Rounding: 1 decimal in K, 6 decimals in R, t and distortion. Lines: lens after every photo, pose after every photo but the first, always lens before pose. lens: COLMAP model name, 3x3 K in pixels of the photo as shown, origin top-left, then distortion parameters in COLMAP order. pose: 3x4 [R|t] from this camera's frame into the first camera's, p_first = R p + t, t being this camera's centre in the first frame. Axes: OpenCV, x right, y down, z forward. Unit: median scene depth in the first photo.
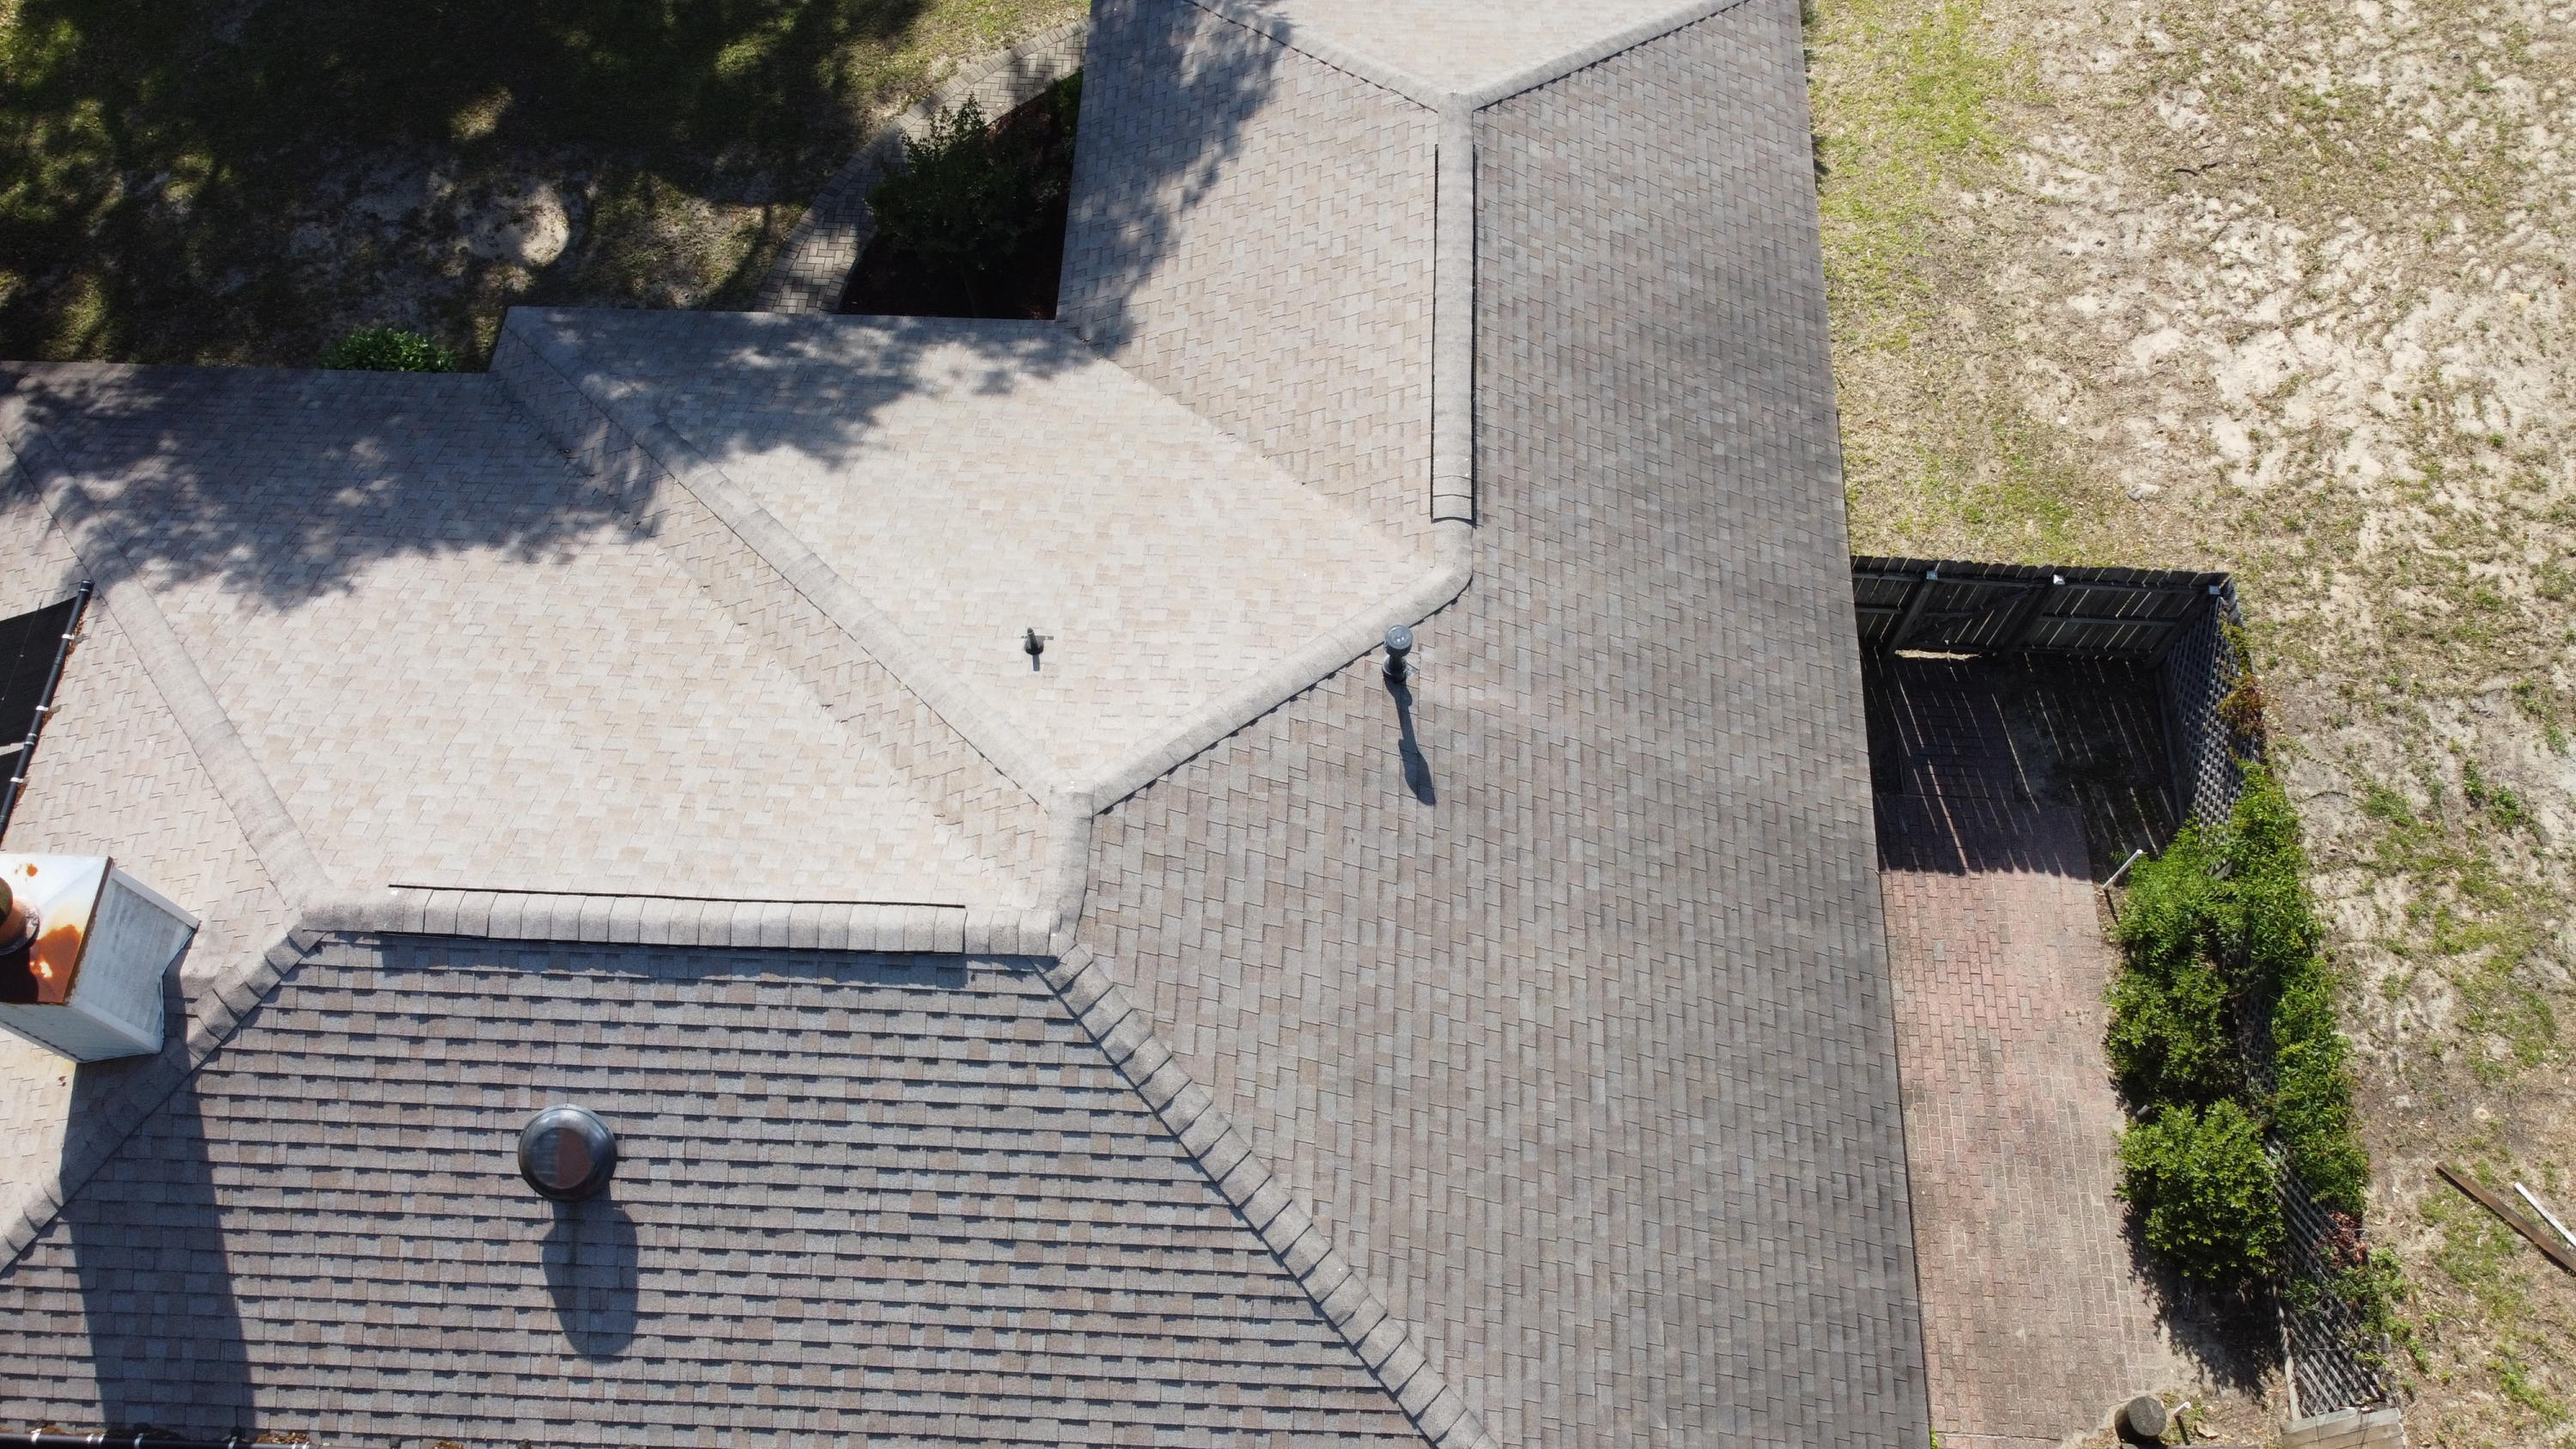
lens RADIAL K [[1949.6, 0, 1288.0], [0, 1949.6, 724.5], [0, 0, 1]] dist [0.001997, -0.003141]
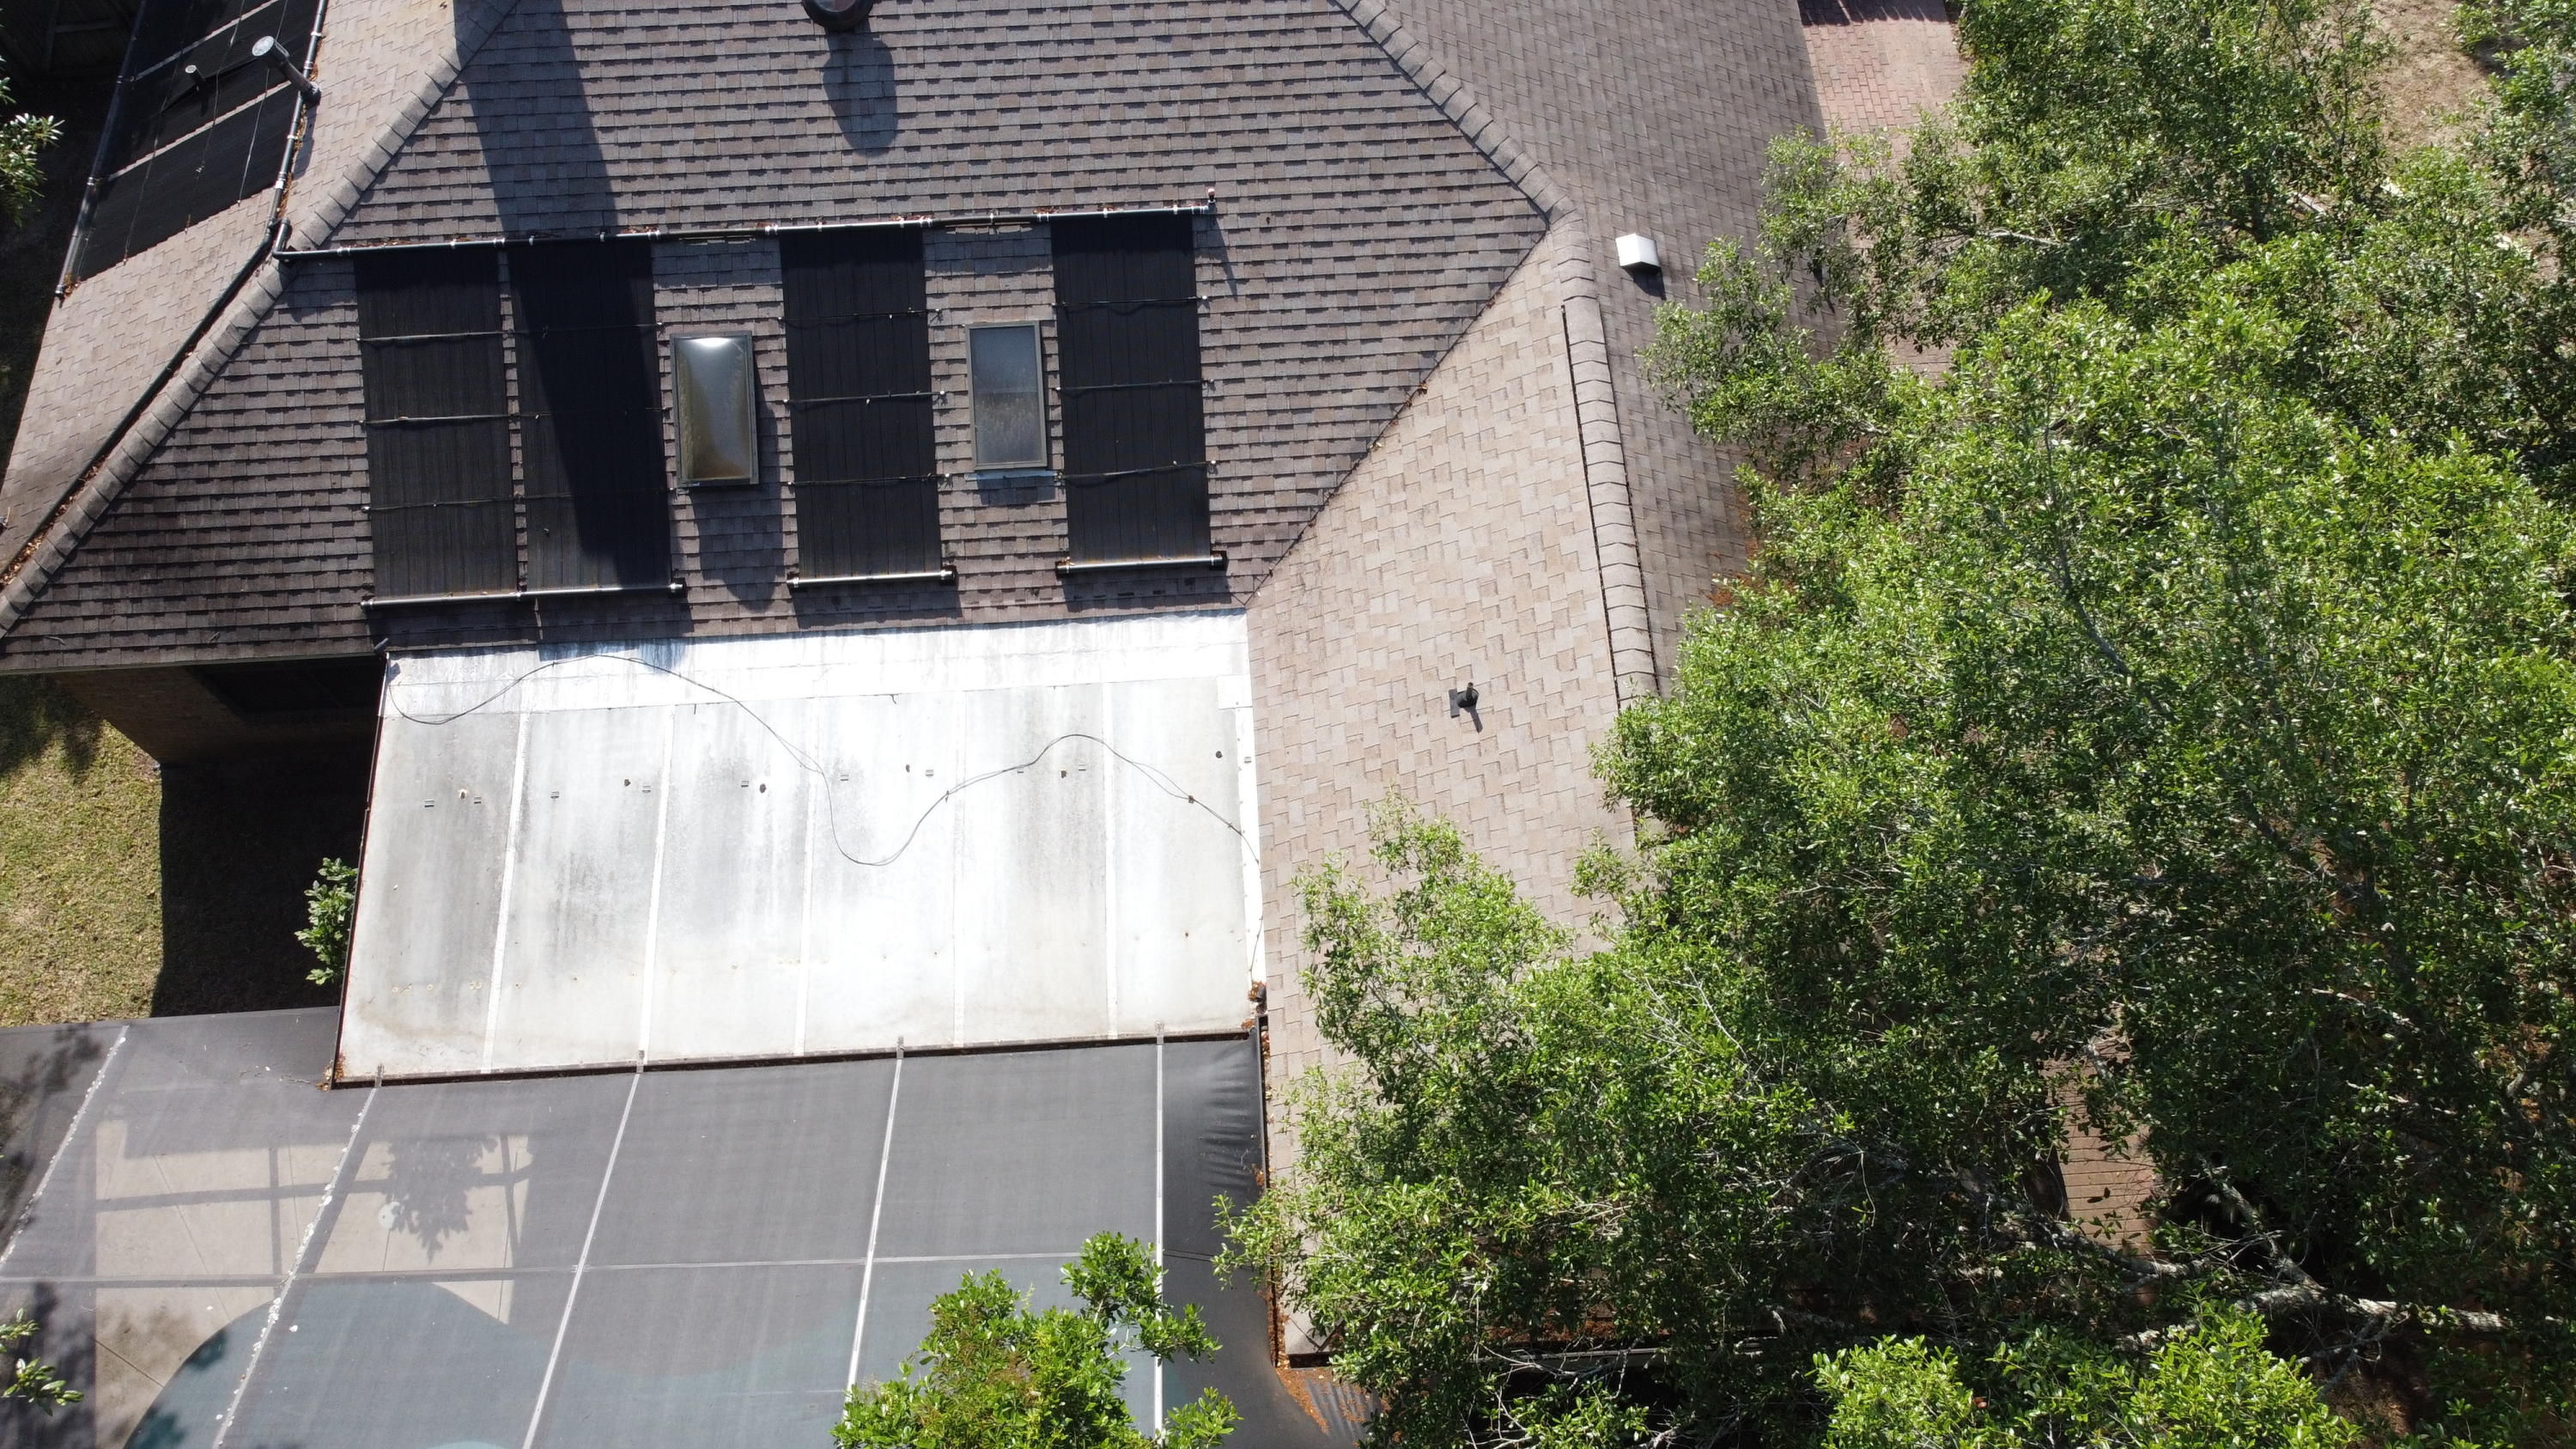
lens RADIAL K [[1949.6, 0, 1288.0], [0, 1949.6, 724.5], [0, 0, 1]] dist [0.001997, -0.003141]
pose [[0.995617, -0.085584, 0.037719, -0.150309], [0.086335, 0.996090, -0.018747, 0.772540], [-0.035967, 0.021921, 0.999113, -0.354845]]
